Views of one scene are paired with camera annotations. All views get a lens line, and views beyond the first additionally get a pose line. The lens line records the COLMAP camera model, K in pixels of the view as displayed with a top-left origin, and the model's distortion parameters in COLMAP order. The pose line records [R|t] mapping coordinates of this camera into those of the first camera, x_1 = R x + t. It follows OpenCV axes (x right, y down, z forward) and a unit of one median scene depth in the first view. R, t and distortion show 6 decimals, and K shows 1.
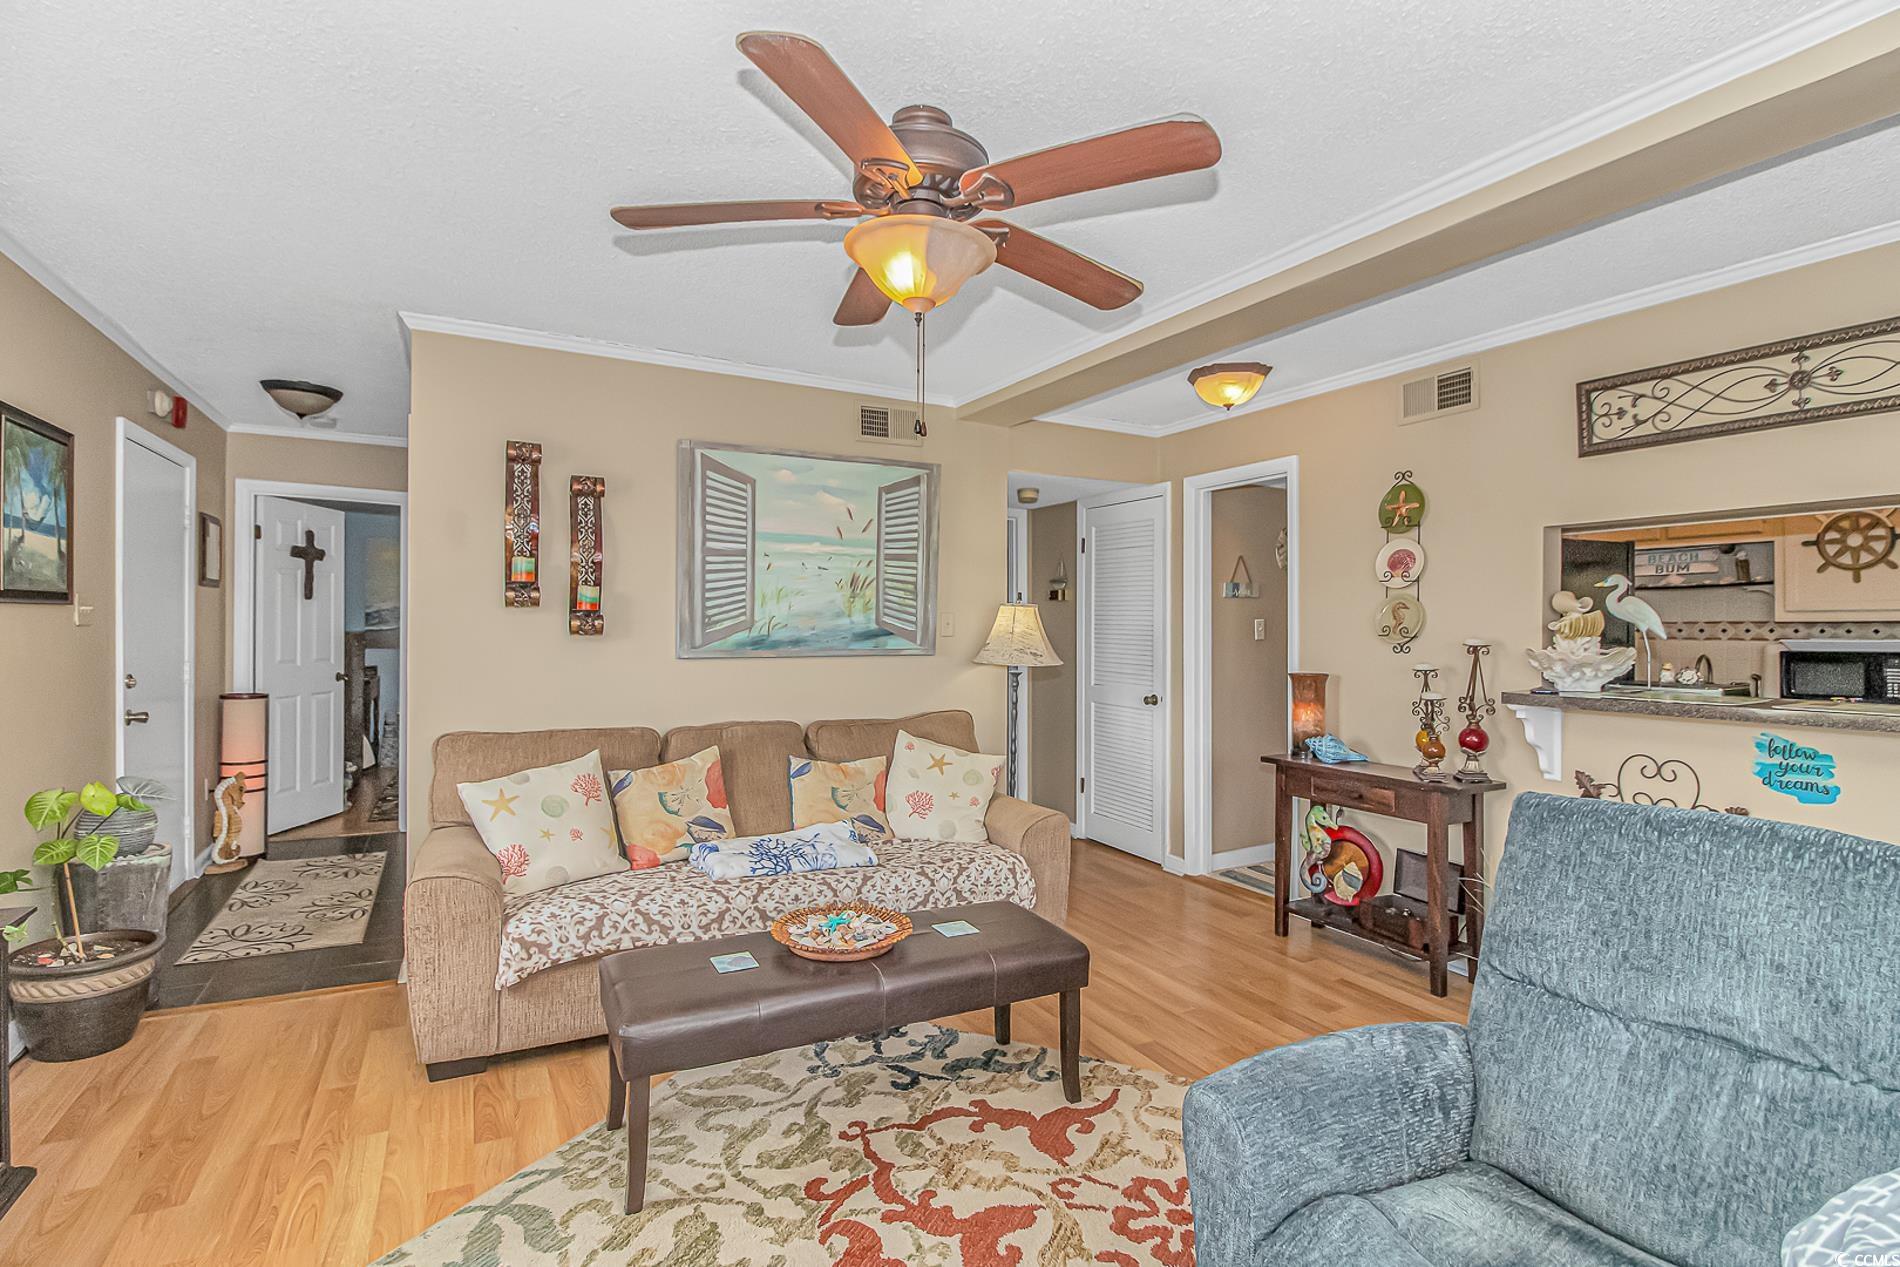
lens RADIAL K [[904.5, 0, 968.2], [0, 904.5, 630.2], [0, 0, 1]] dist [-0.002398, -0.001187]
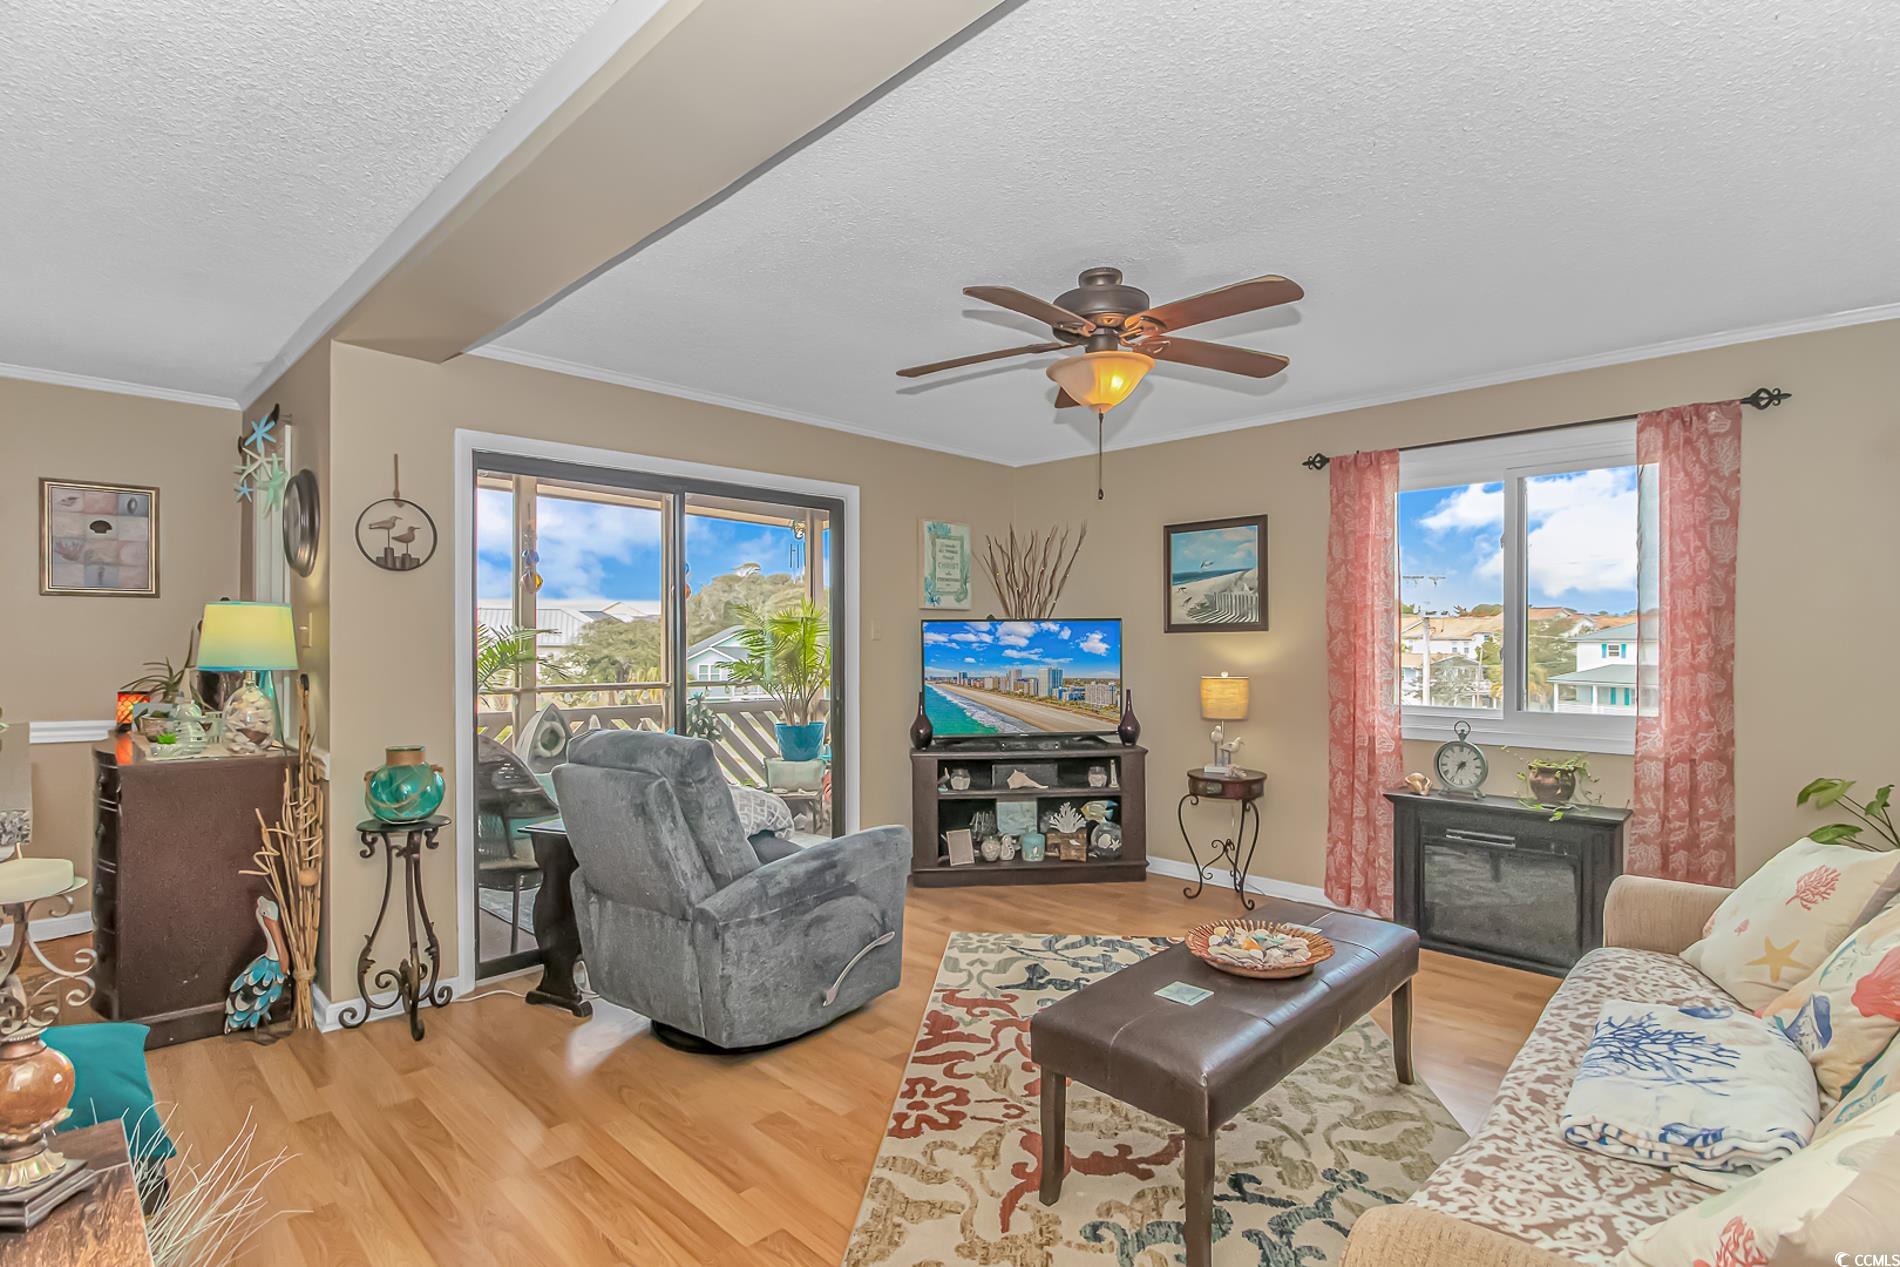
lens RADIAL K [[904.5, 0, 953.9], [0, 904.5, 634.6], [0, 0, 1]] dist [-0.002398, -0.001187]
pose [[-0.955399, -0.011182, -0.295105, 0.305508], [-0.007440, 0.999877, -0.013802, 0.006761], [0.295223, -0.010990, -0.955365, 1.202031]]
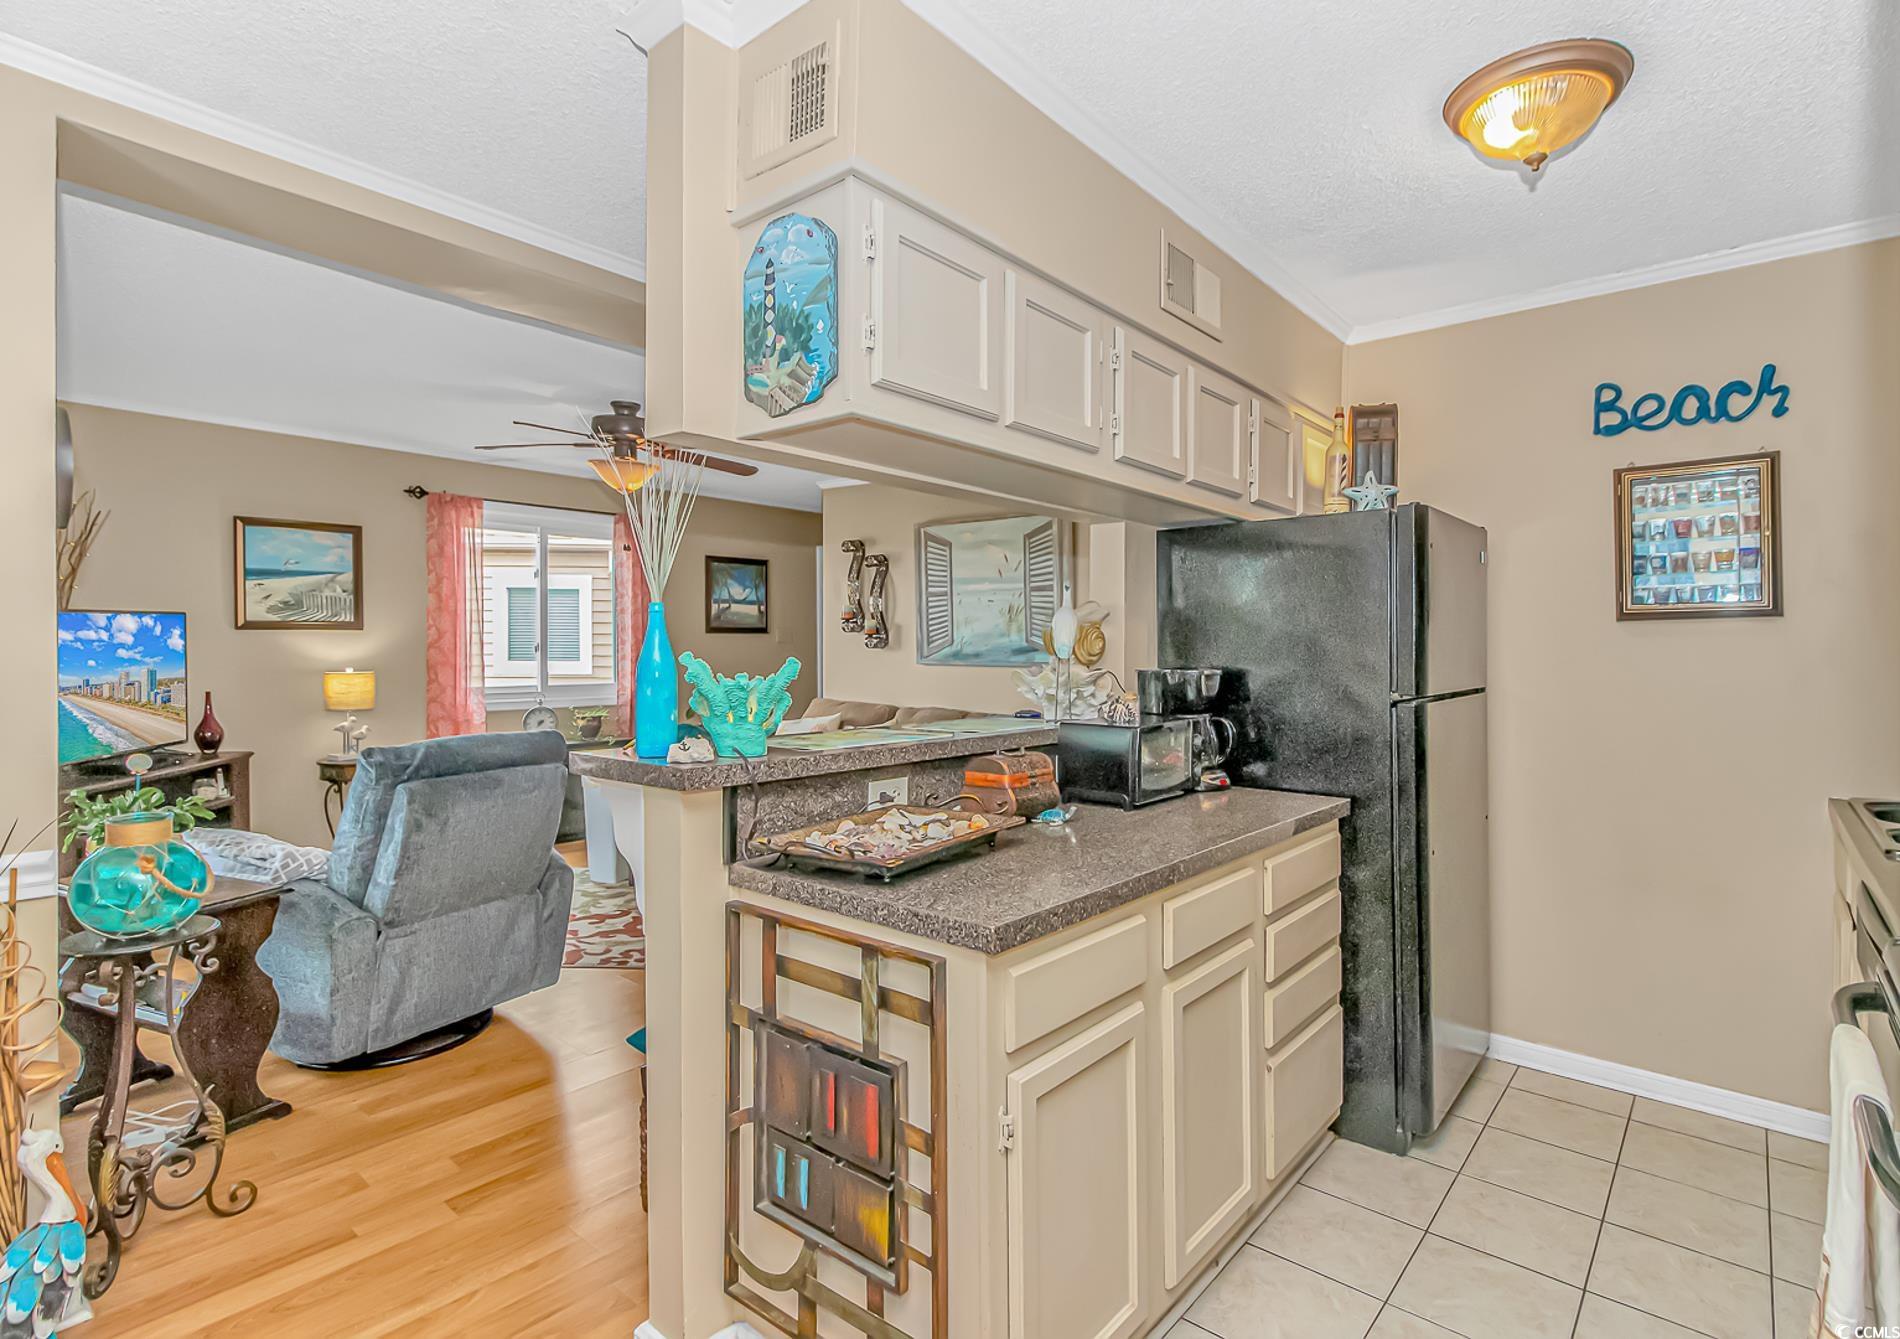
lens RADIAL K [[968.0, 0, 995.8], [0, 968.0, 654.6], [0, 0, 1]] dist [-0.000228, -0.002776]
pose [[0.375856, 0.013290, -0.926583, 1.277953], [-0.008134, 0.999906, 0.011042, -0.004405], [0.926642, 0.003387, 0.375929, 0.497894]]
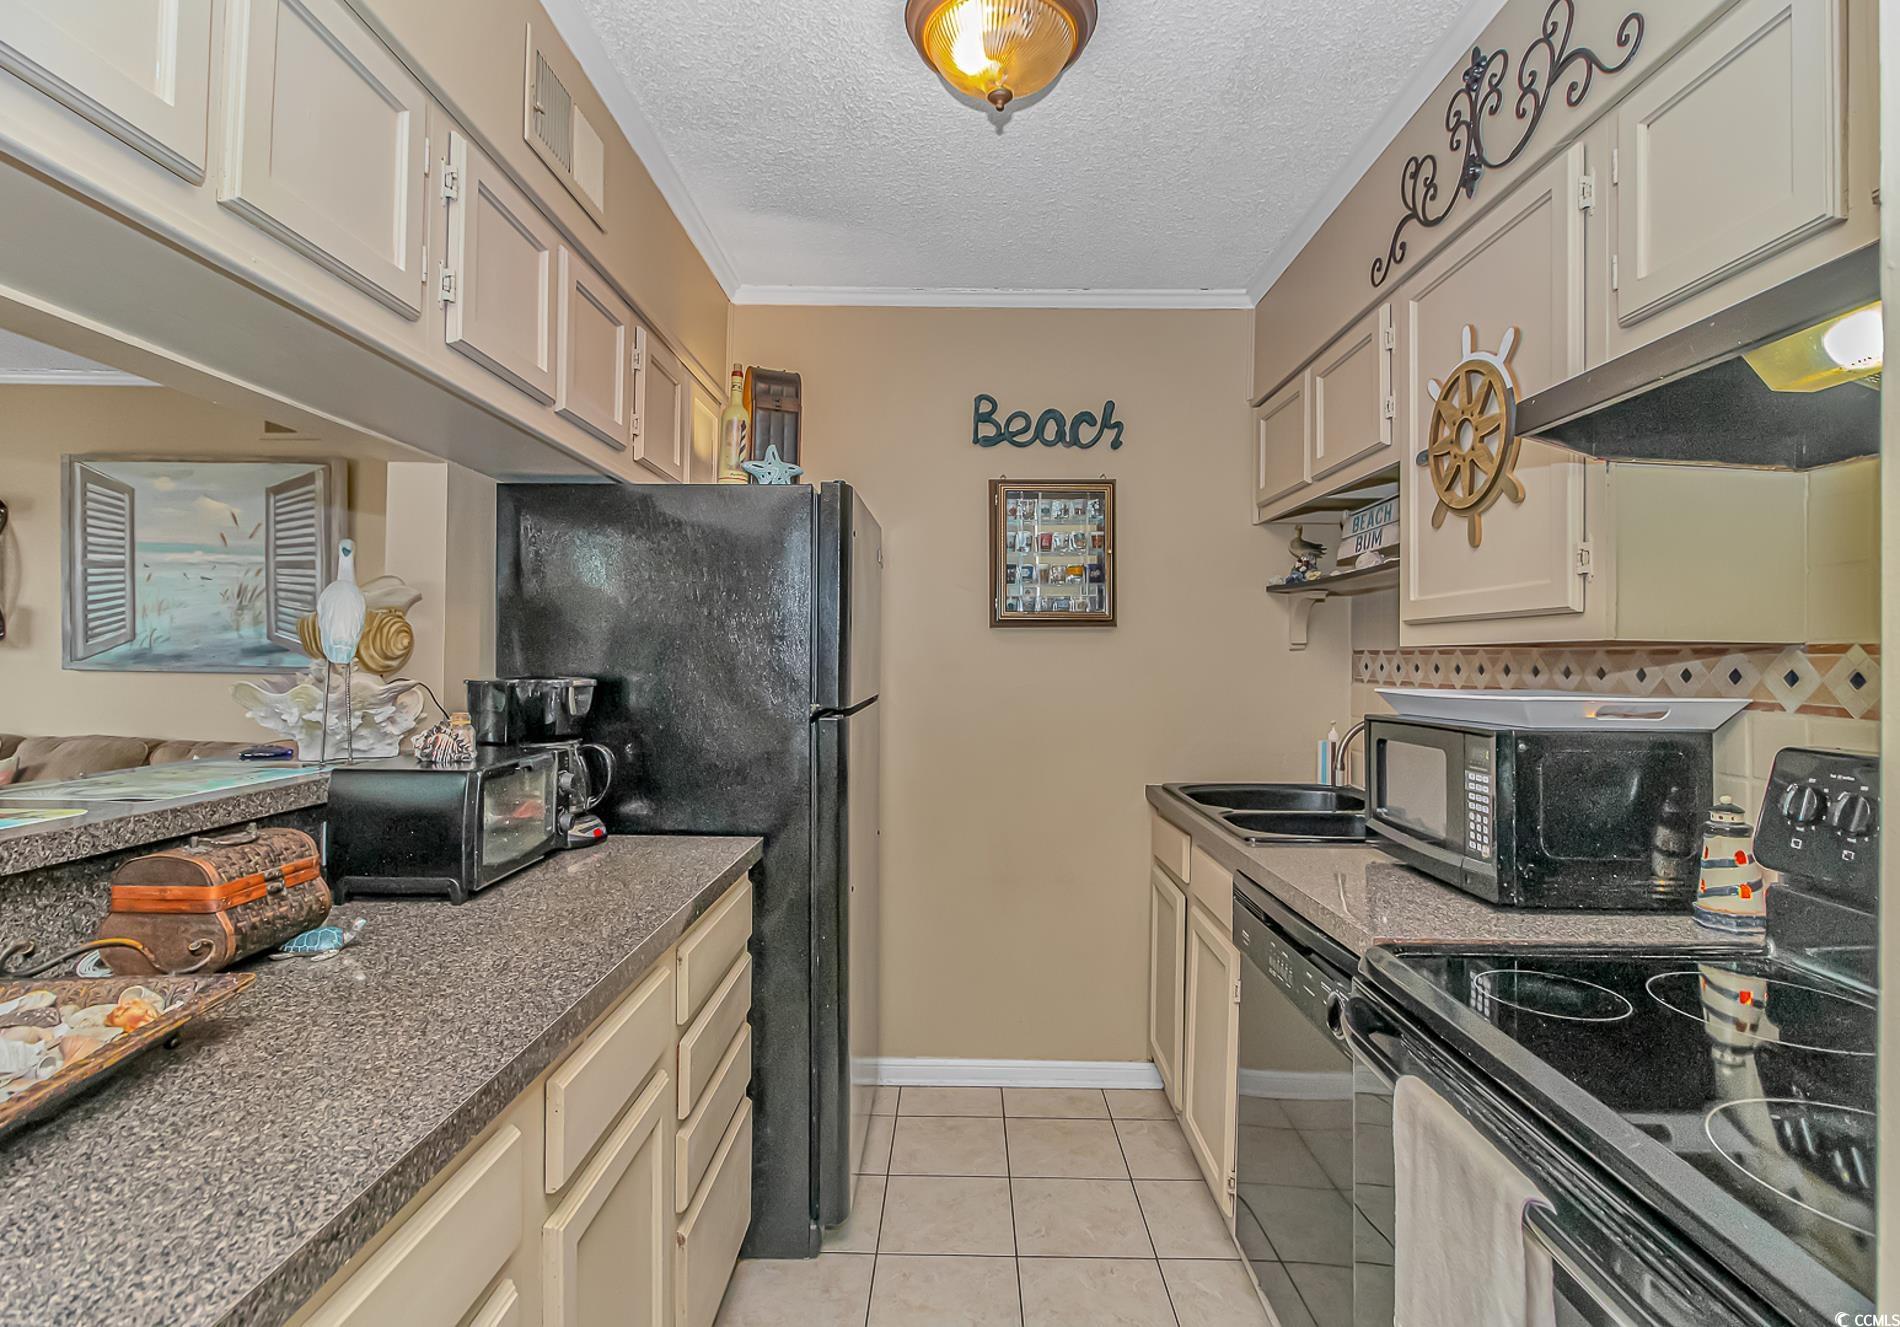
lens RADIAL K [[909.7, 0, 965.1], [0, 909.7, 652.2], [0, 0, 1]] dist [-0.008460, -0.008793]
pose [[0.878190, 0.014332, -0.478096, 1.053690], [-0.019902, 0.999780, -0.006587, -0.001570], [0.477897, 0.015300, 0.878283, 0.600492]]
